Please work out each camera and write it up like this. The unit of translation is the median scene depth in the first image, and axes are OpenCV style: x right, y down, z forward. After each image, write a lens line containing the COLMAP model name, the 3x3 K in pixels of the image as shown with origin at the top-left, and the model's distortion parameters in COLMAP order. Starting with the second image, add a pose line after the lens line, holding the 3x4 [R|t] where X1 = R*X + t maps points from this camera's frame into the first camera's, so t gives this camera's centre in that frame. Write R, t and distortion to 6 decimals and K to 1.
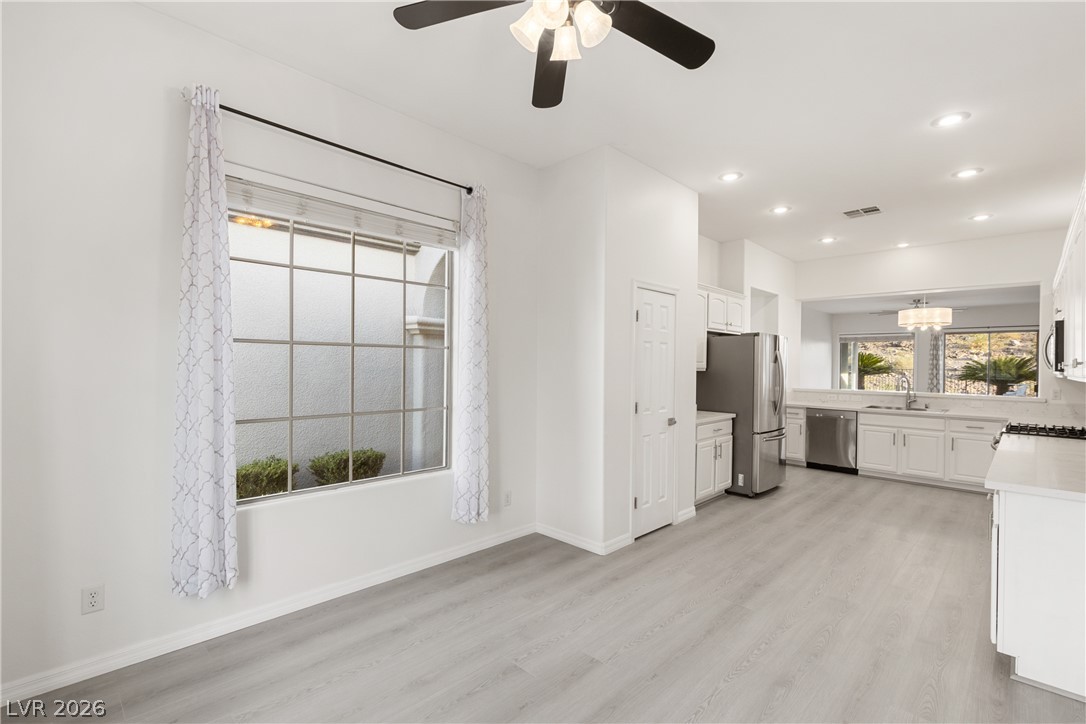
lens RADIAL K [[501.6, 0, 546.9], [0, 501.6, 362.3], [0, 0, 1]] dist [0.001425, -0.001242]
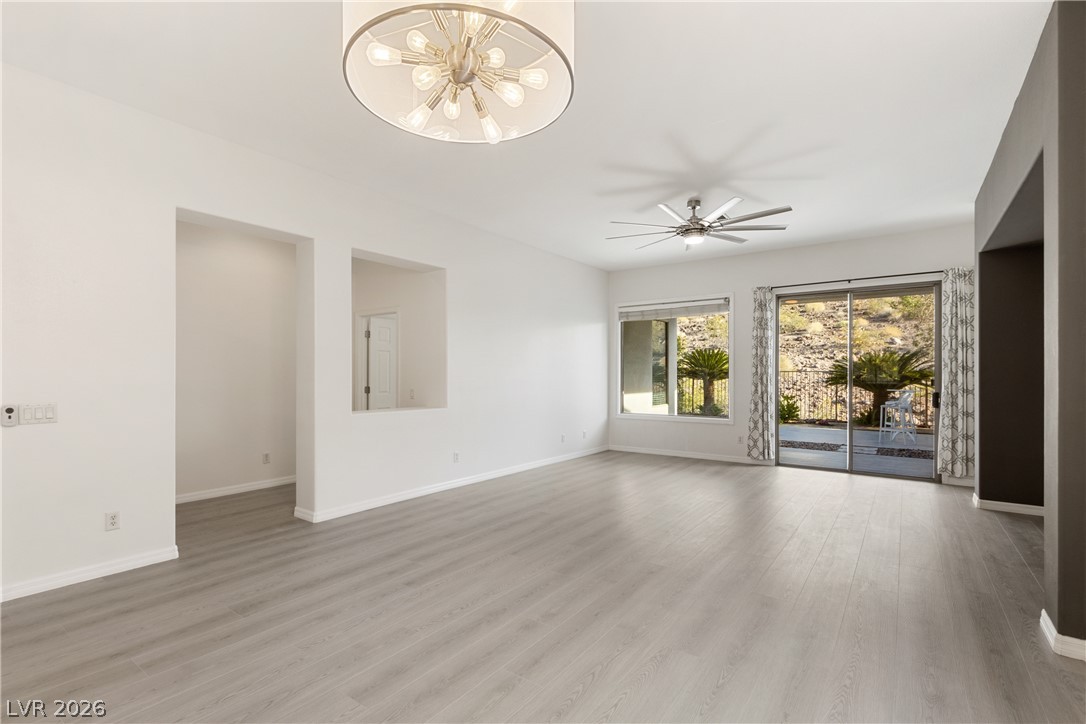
lens RADIAL K [[501.6, 0, 540.4], [0, 501.6, 371.0], [0, 0, 1]] dist [0.001425, -0.001242]
pose [[0.990895, -0.009544, 0.134295, 0.474158], [0.009859, 0.999950, -0.001677, 0.018703], [-0.134272, 0.002985, 0.990940, 0.510890]]
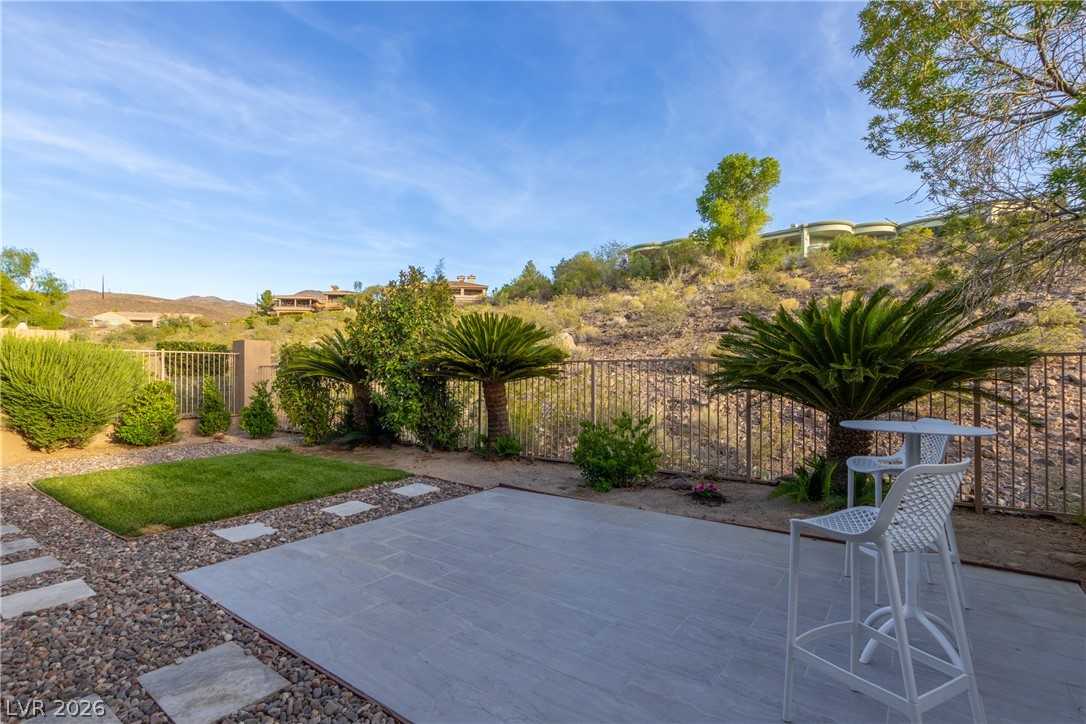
lens RADIAL K [[501.6, 0, 540.2], [0, 501.6, 371.0], [0, 0, 1]] dist [0.001425, -0.001242]
pose [[0.992000, -0.022779, 0.124168, 0.809453], [0.022180, 0.999735, 0.006207, 0.024624], [-0.124277, -0.003403, 0.992242, 0.862001]]
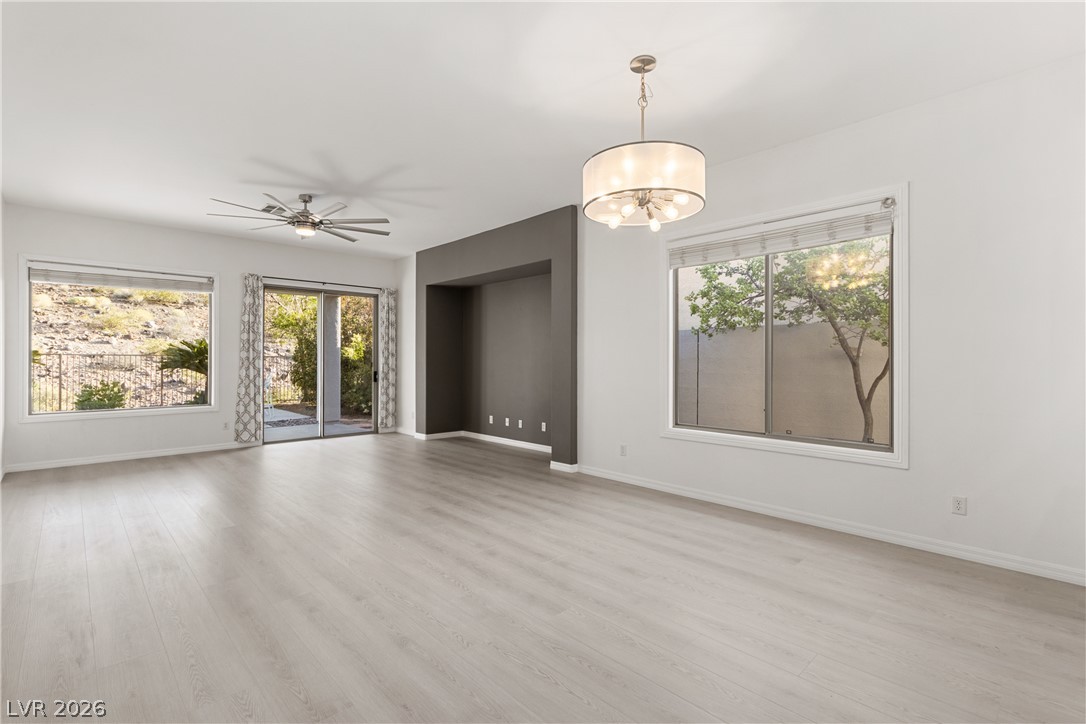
lens RADIAL K [[501.6, 0, 536.4], [0, 501.6, 357.1], [0, 0, 1]] dist [0.001425, -0.001242]
pose [[0.056628, -0.007938, 0.998364, 0.250483], [-0.004157, 0.999958, 0.008186, 0.016052], [-0.998387, -0.004614, 0.056593, 0.662903]]
